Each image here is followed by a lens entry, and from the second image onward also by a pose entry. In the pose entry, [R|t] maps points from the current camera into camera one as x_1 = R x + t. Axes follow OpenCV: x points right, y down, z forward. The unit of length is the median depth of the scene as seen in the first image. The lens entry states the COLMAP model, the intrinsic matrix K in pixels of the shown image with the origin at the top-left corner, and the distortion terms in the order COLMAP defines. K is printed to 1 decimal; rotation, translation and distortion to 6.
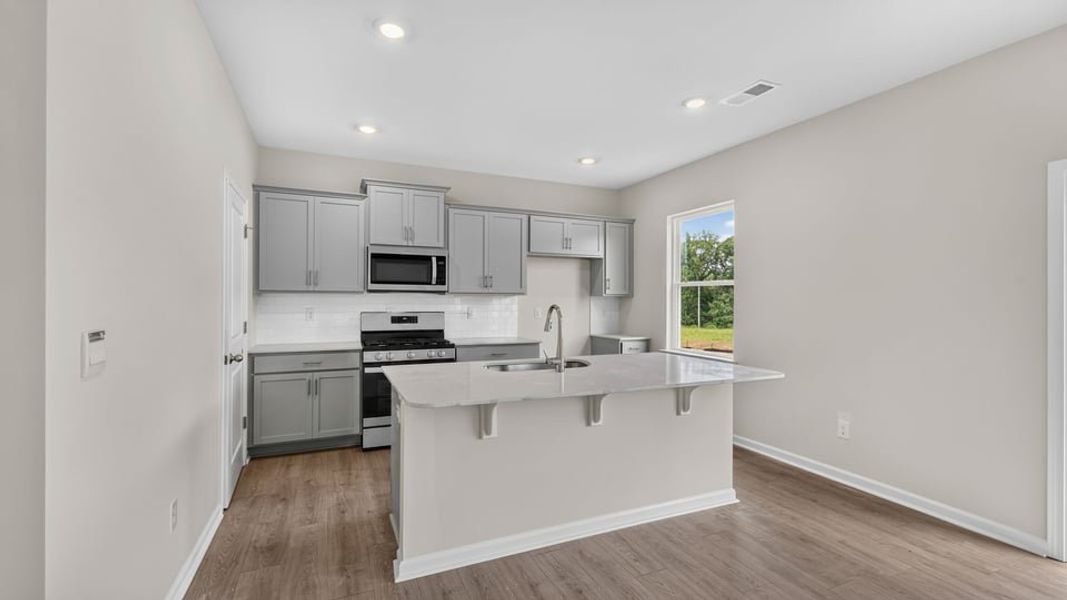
lens RADIAL K [[451.5, 0, 523.4], [0, 451.5, 297.1], [0, 0, 1]] dist [-0.003813, 0.000266]
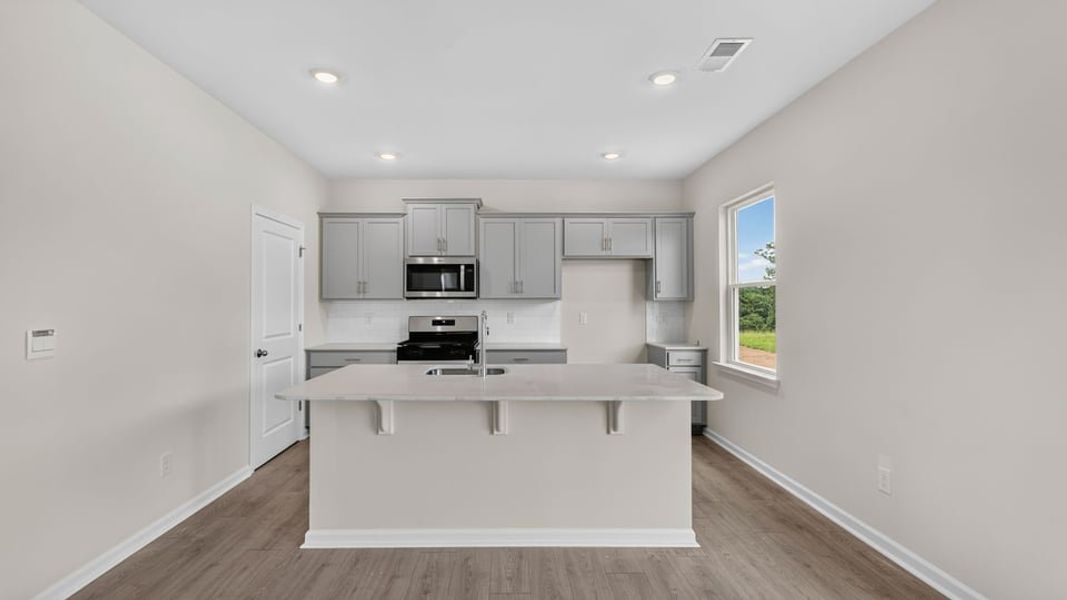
lens RADIAL K [[451.5, 0, 495.6], [0, 451.5, 297.8], [0, 0, 1]] dist [-0.003813, 0.000266]
pose [[0.919852, -0.011691, -0.392092, 0.296498], [0.008750, 0.999919, -0.009287, -0.001479], [0.392169, 0.005112, 0.919879, 0.052972]]
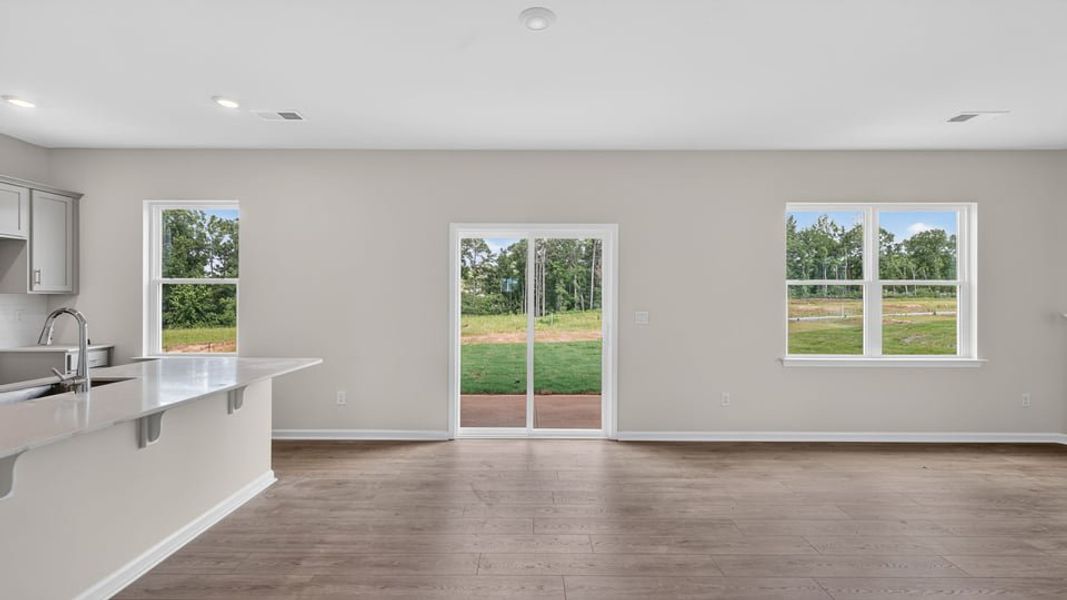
lens RADIAL K [[451.5, 0, 533.2], [0, 451.5, 293.5], [0, 0, 1]] dist [-0.003813, 0.000266]
pose [[0.391586, 0.002925, 0.920137, -0.200923], [-0.004848, 0.999988, -0.001116, -0.006606], [-0.920129, -0.004024, 0.391595, -0.013474]]
